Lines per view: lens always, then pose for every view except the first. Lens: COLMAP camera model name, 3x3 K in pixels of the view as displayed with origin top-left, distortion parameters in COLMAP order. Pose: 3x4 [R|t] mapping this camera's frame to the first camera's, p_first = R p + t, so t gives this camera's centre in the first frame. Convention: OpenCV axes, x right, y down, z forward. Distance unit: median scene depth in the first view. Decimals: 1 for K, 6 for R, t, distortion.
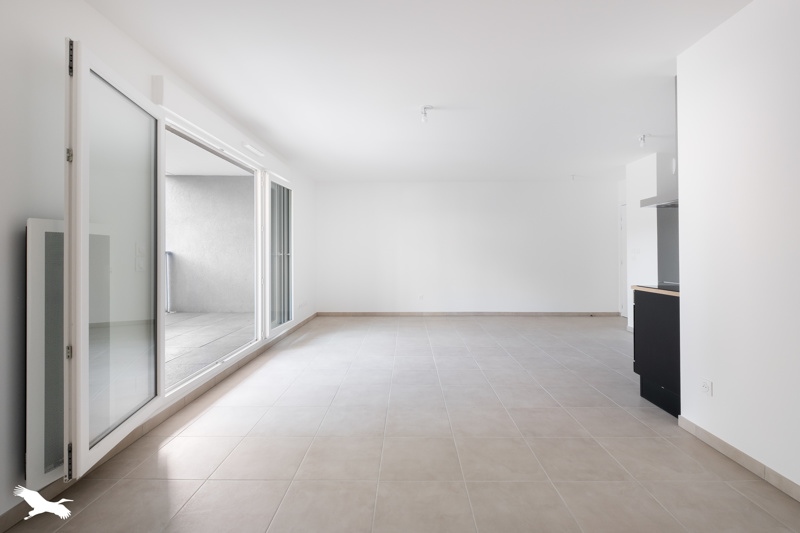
lens RADIAL K [[351.6, 0, 400.5], [0, 351.6, 255.2], [0, 0, 1]] dist [-0.000007, -0.000010]
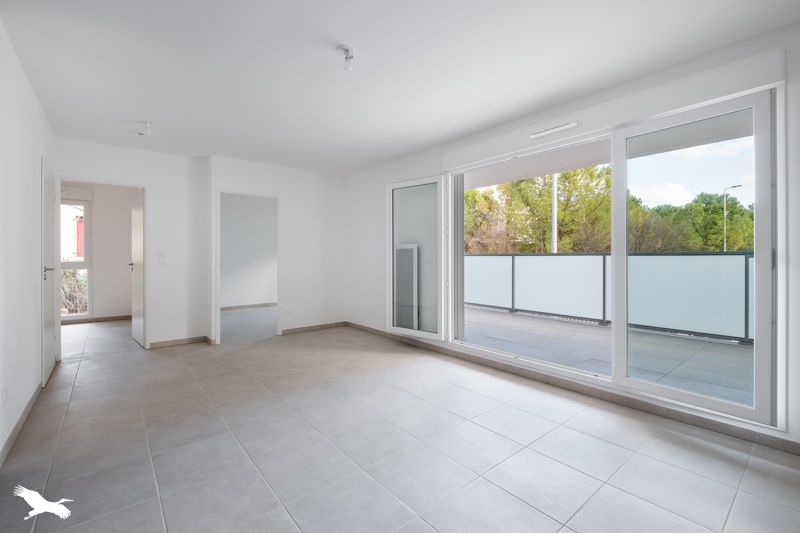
lens RADIAL K [[351.6, 0, 400.5], [0, 351.6, 255.2], [0, 0, 1]] dist [-0.000007, -0.000010]
pose [[-0.756509, -0.000621, -0.653983, 0.637276], [0.003540, 0.999981, -0.005044, -0.002068], [0.653974, -0.006131, -0.756492, 2.250672]]
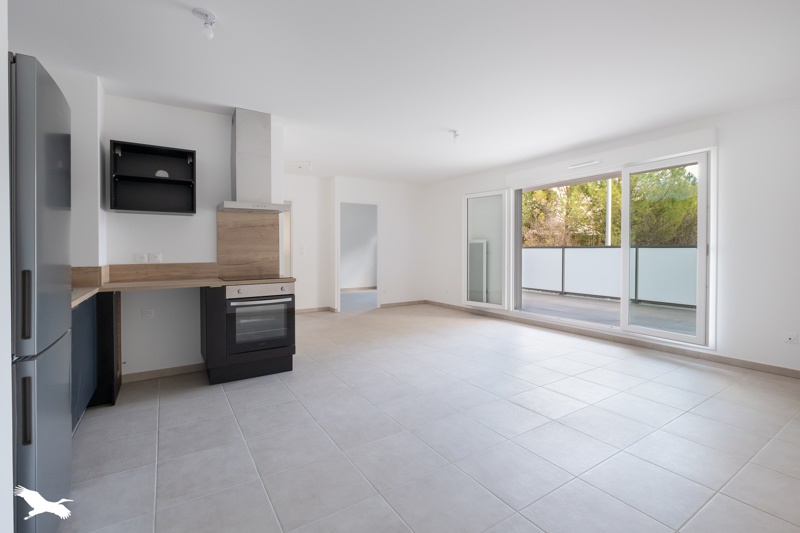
lens RADIAL K [[368.8, 0, 407.2], [0, 368.8, 257.6], [0, 0, 1]] dist [0.000961, 0.000091]
pose [[-0.828253, 0.016269, -0.560118, 1.347493], [0.004931, 0.999751, 0.021748, -0.001253], [0.560332, 0.015251, -0.828128, 2.806442]]
